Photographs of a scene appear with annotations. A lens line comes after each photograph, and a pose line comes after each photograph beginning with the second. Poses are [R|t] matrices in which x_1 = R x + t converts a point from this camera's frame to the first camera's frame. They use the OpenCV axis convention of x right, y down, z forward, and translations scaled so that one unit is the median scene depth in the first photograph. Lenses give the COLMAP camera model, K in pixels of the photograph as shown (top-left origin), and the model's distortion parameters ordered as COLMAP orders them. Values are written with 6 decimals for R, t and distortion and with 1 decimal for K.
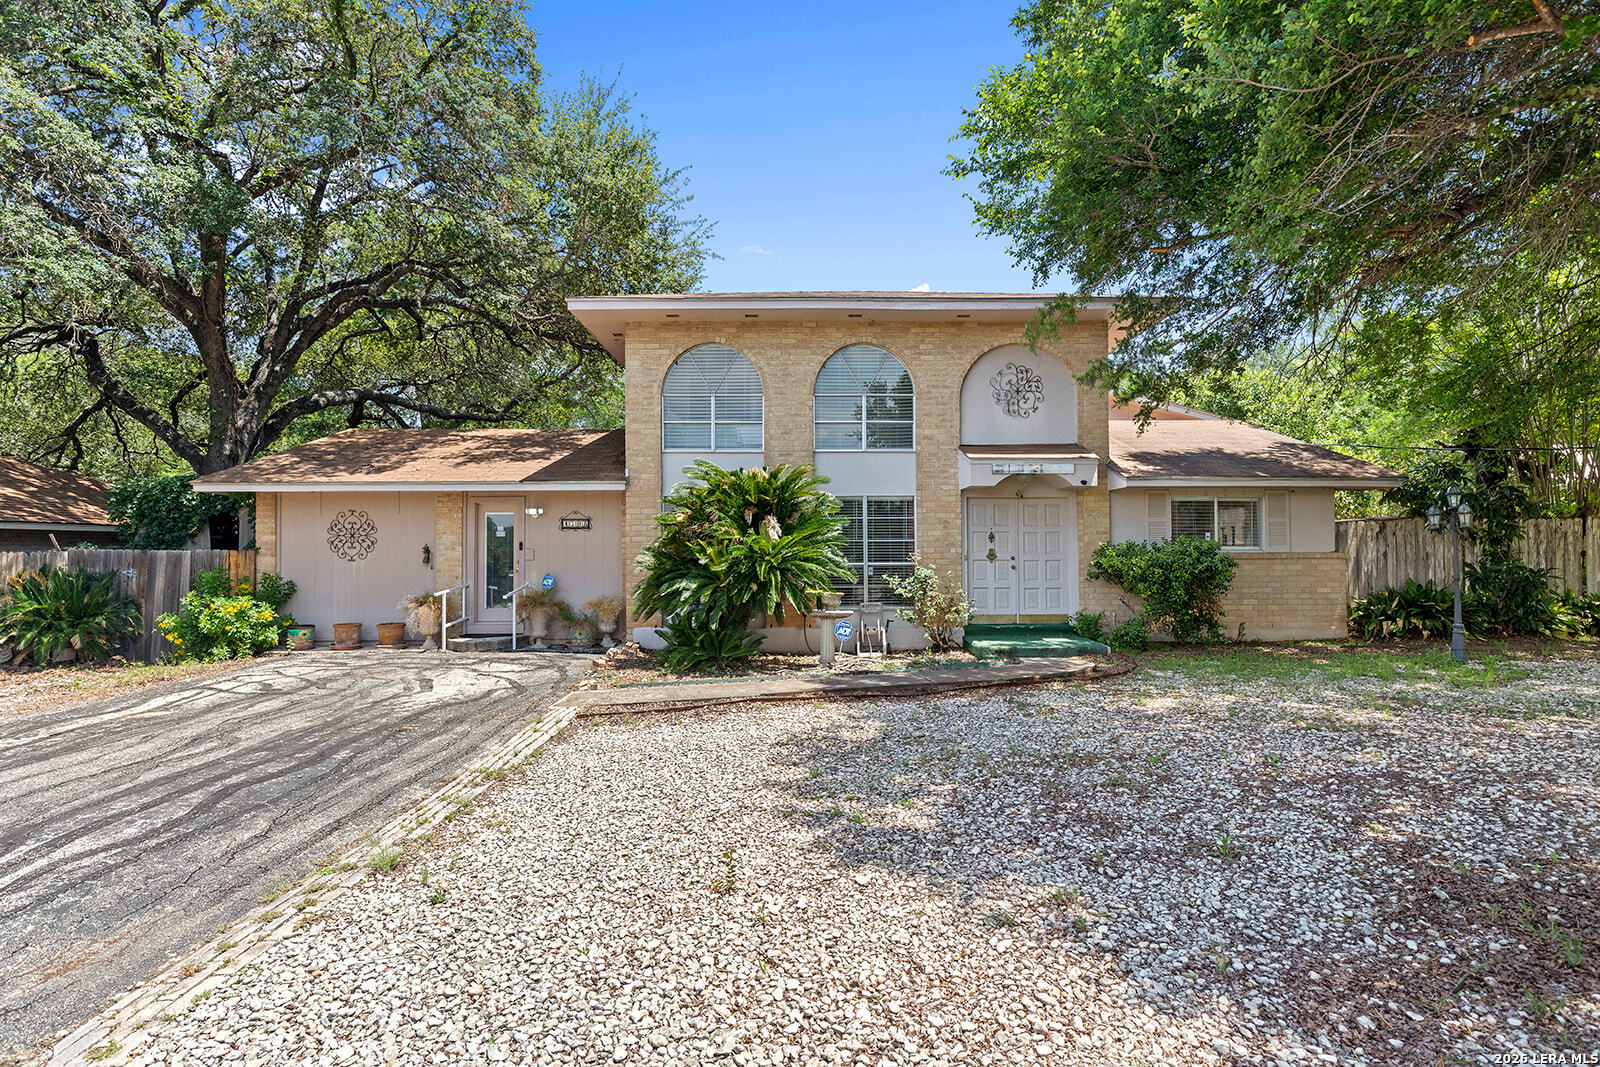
lens RADIAL K [[816.4, 0, 800.9], [0, 816.4, 540.9], [0, 0, 1]] dist [-0.003977, -0.000319]
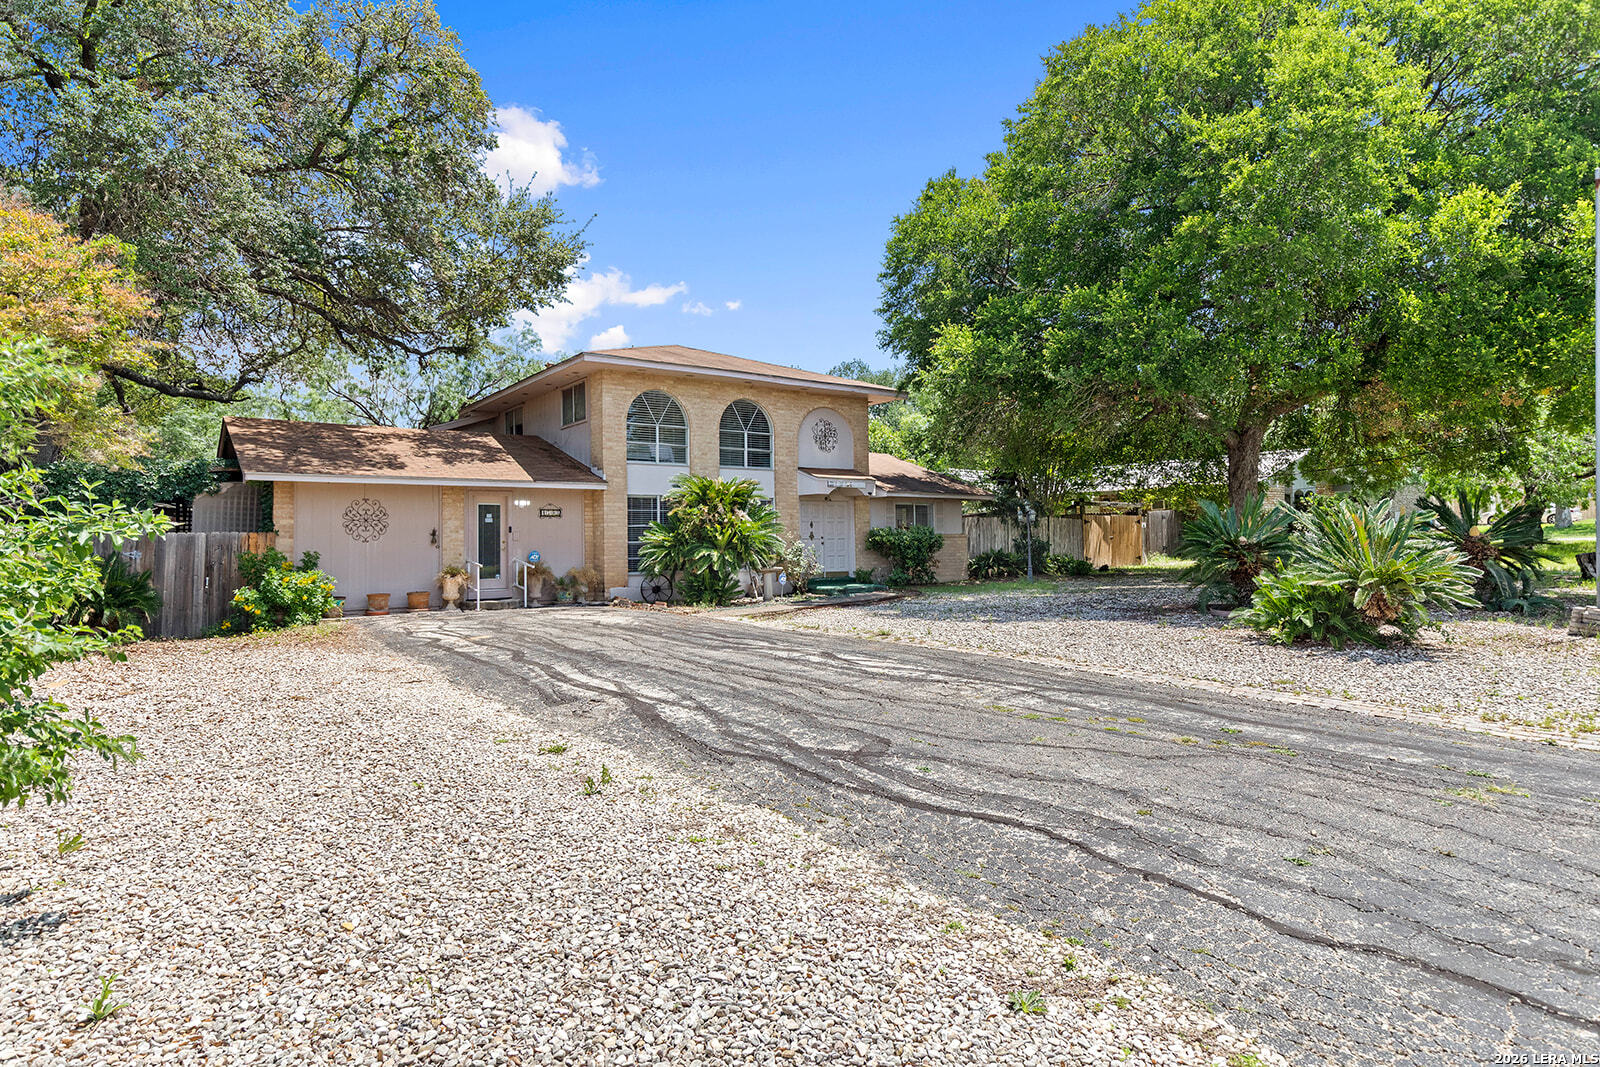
lens RADIAL K [[876.9, 0, 805.0], [0, 876.9, 530.8], [0, 0, 1]] dist [0.006933, -0.000862]
pose [[0.812549, 0.002161, 0.582888, -0.806924], [0.001619, 0.999981, -0.005964, 0.018184], [-0.582890, 0.005790, 0.812530, -0.416471]]
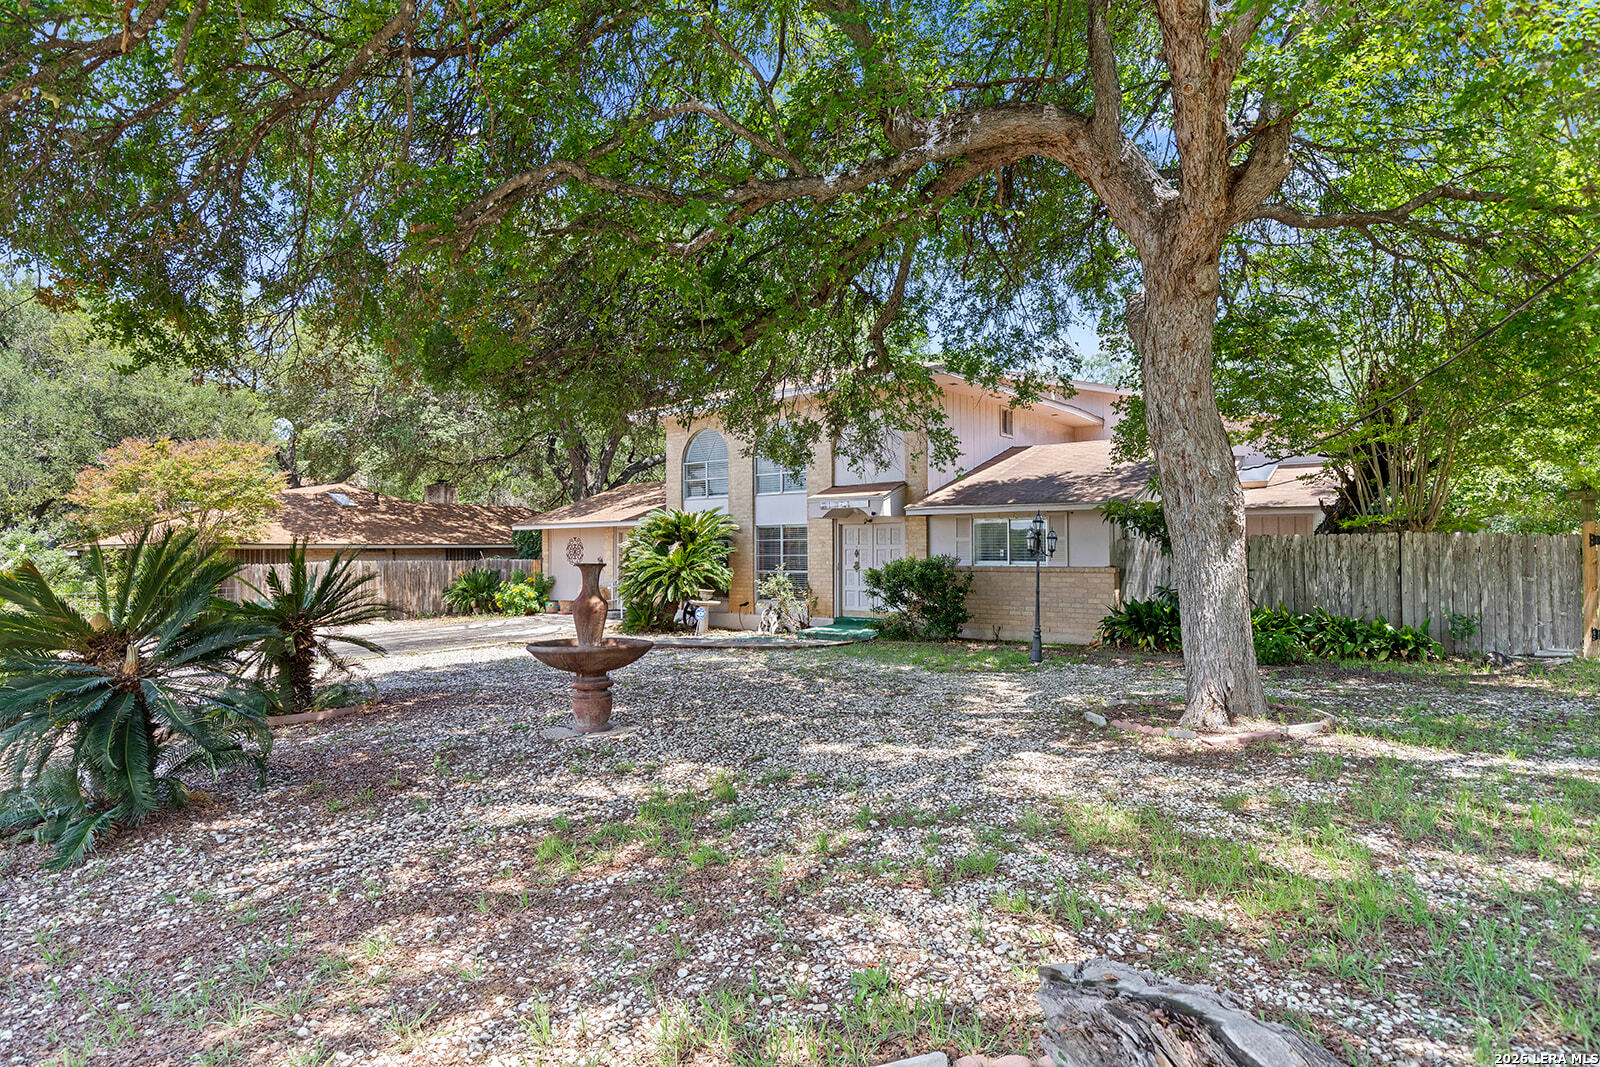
lens RADIAL K [[876.9, 0, 802.4], [0, 876.9, 536.5], [0, 0, 1]] dist [0.006933, -0.000862]
pose [[0.770543, -0.011248, -0.637289, 1.103672], [0.010236, 0.999934, -0.005272, -0.025794], [0.637306, -0.002461, 0.770607, -0.174741]]
